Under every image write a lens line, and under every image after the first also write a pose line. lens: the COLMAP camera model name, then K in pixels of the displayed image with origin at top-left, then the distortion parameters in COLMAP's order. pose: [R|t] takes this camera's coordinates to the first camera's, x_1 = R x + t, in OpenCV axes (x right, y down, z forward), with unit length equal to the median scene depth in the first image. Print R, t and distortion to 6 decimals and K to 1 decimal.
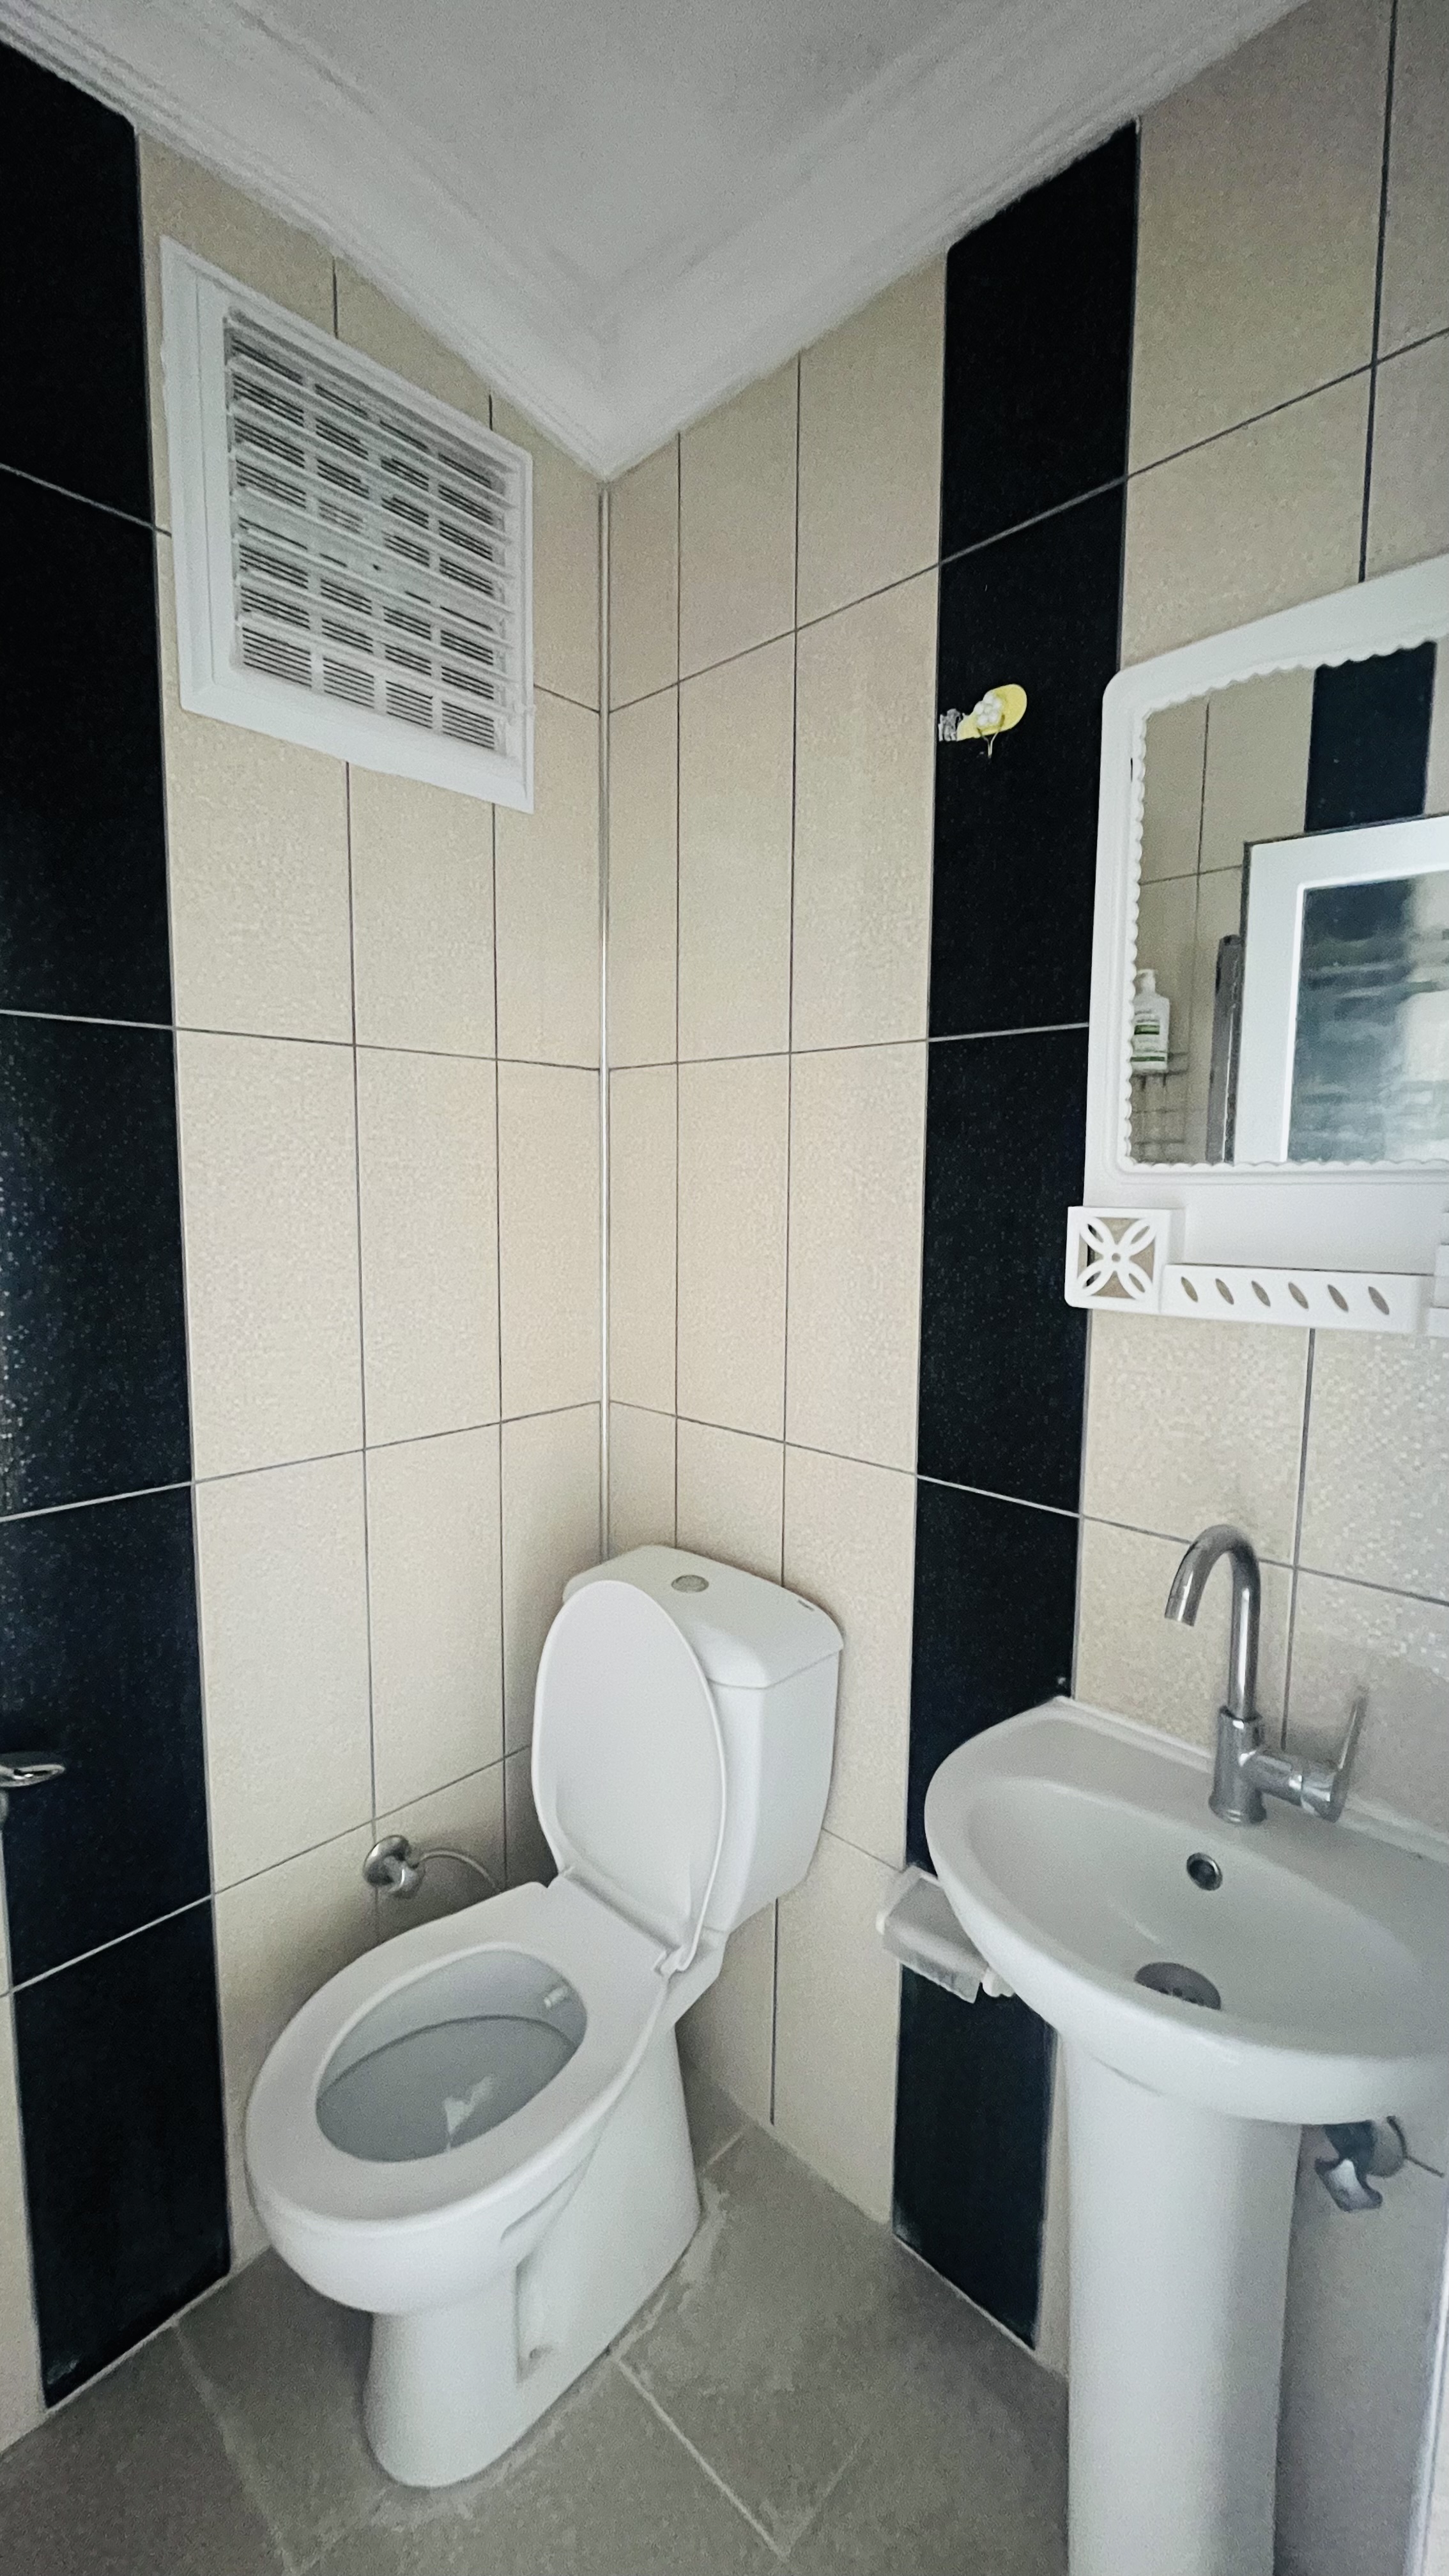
lens RADIAL K [[1035.2, 0, 724.2], [0, 1035.2, 1284.9], [0, 0, 1]] dist [-0.002235, 0.000101]
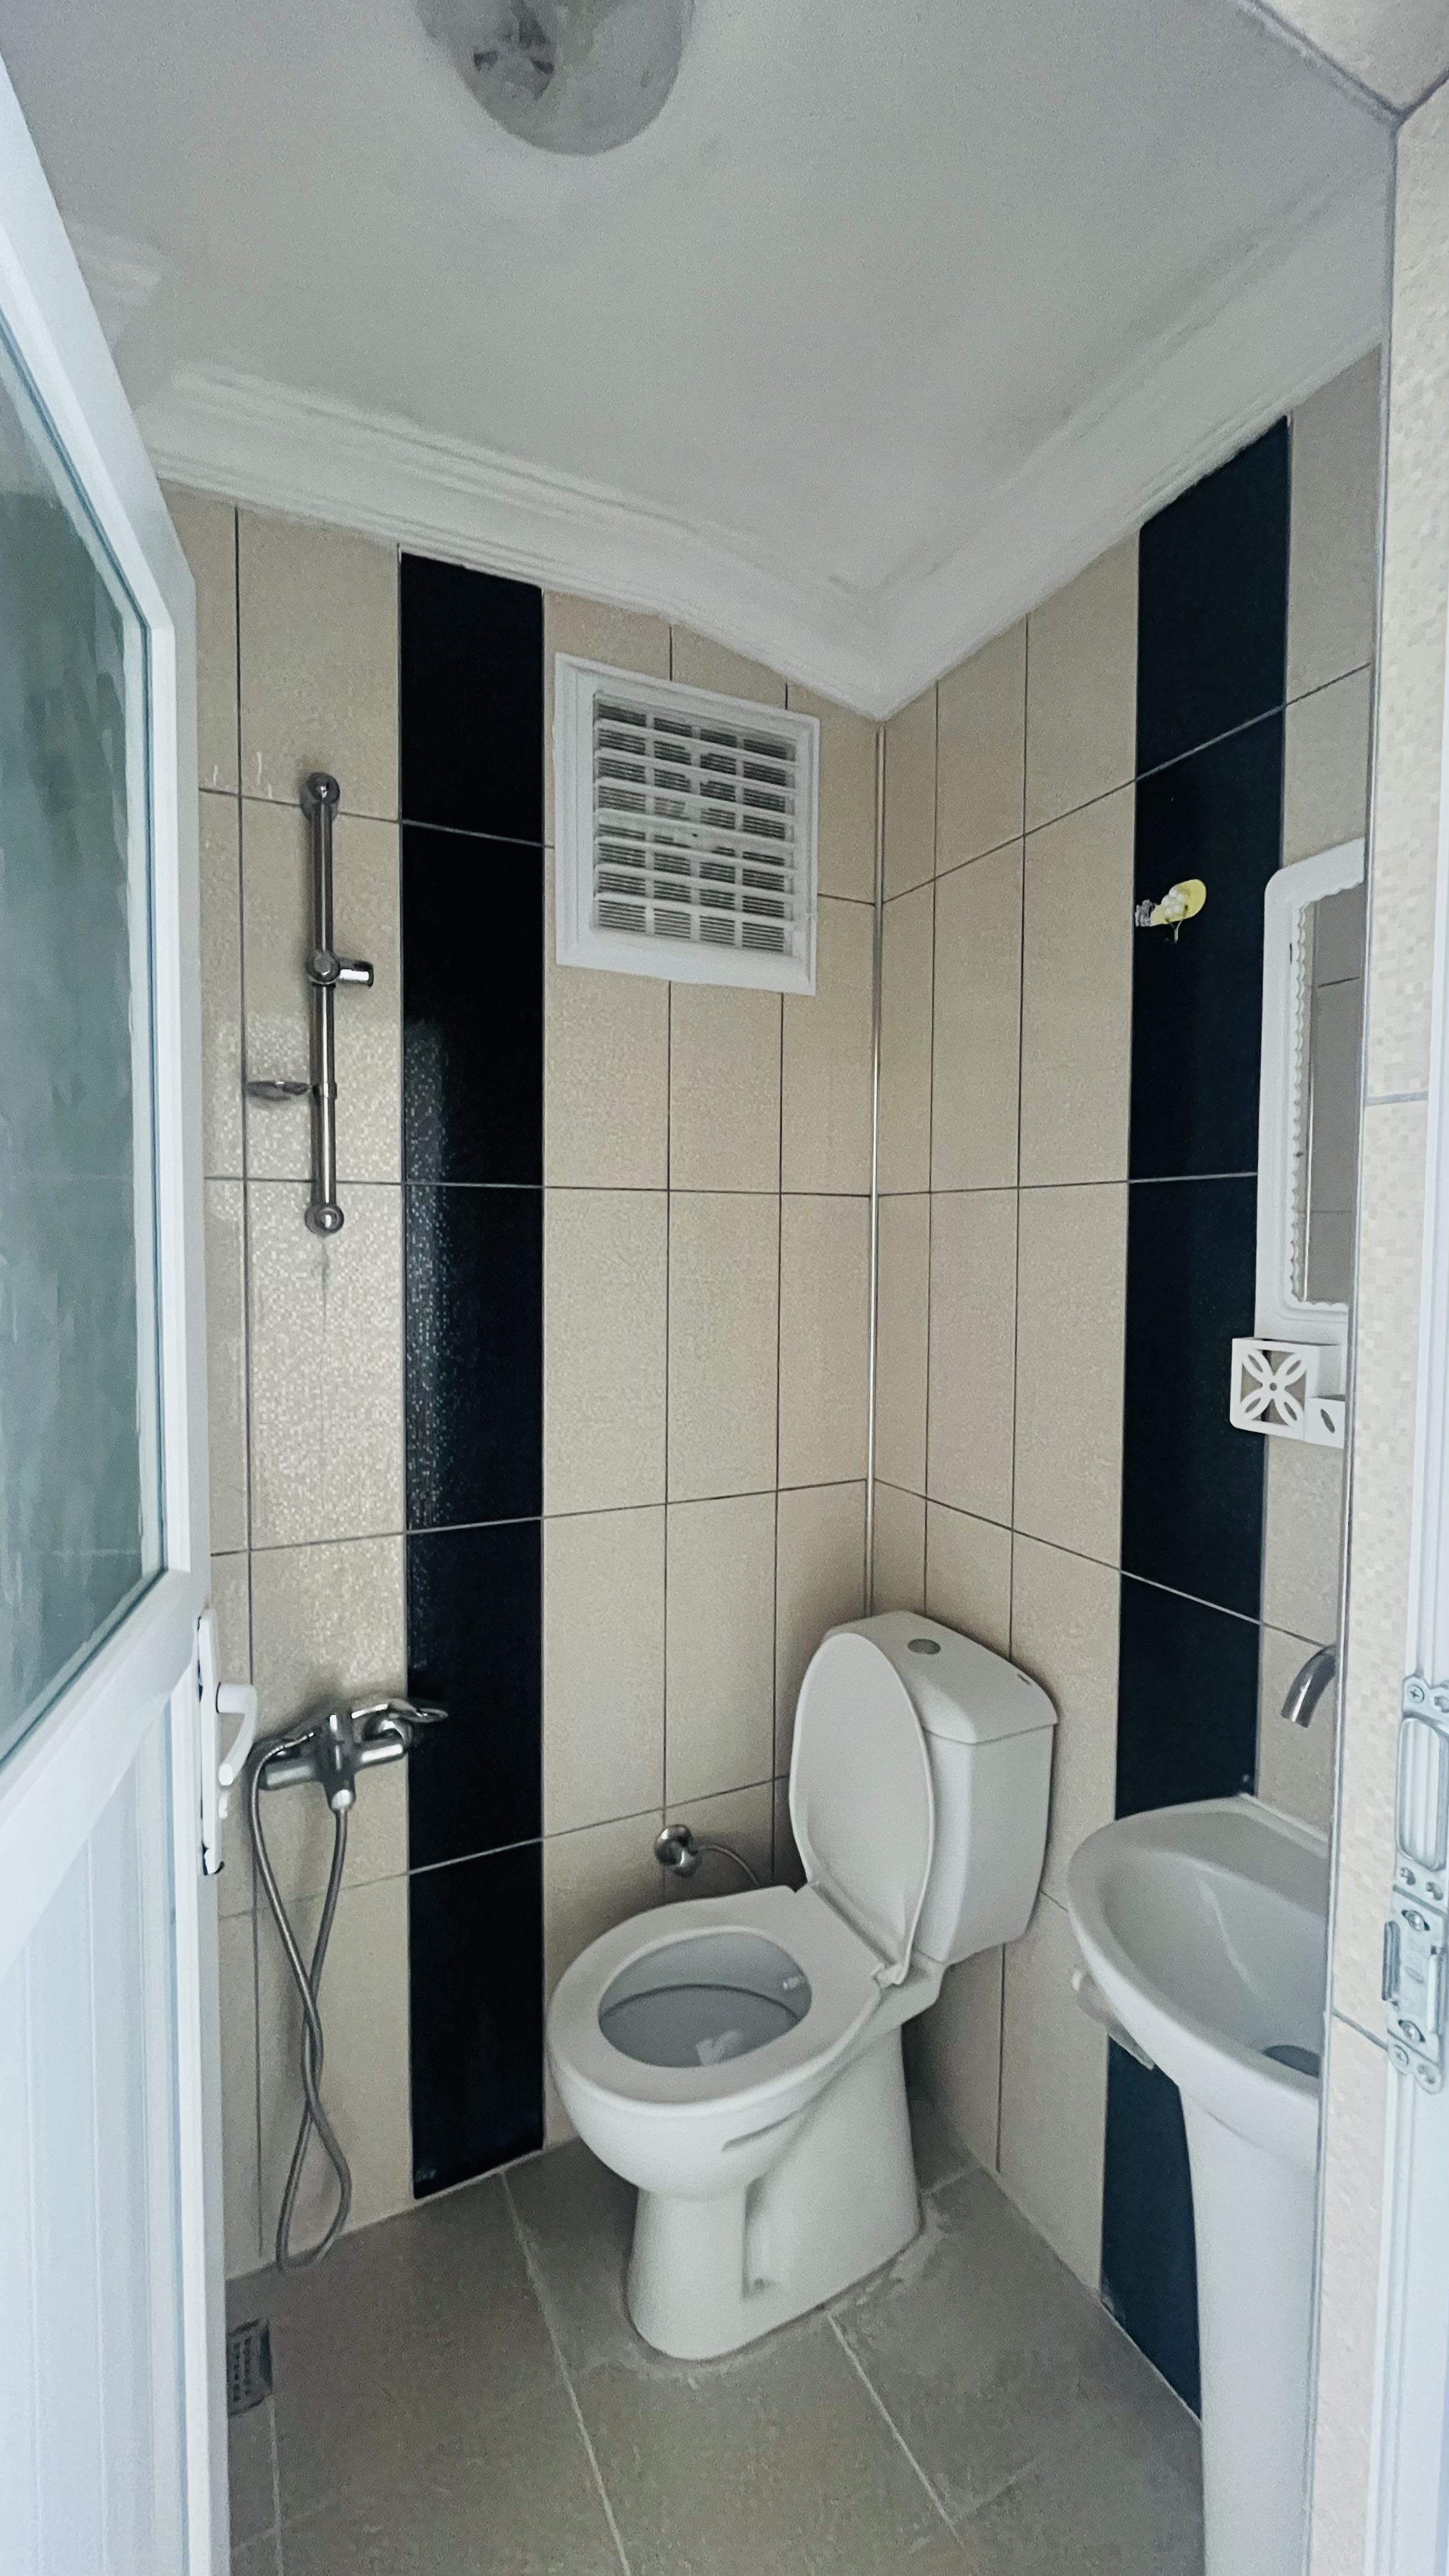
lens RADIAL K [[1035.2, 0, 721.5], [0, 1035.2, 1287.4], [0, 0, 1]] dist [-0.002235, 0.000101]
pose [[0.937604, 0.012673, -0.347473, 0.174149], [-0.035019, 0.997696, -0.058104, -0.039302], [0.345936, 0.066646, 0.935888, -0.206423]]
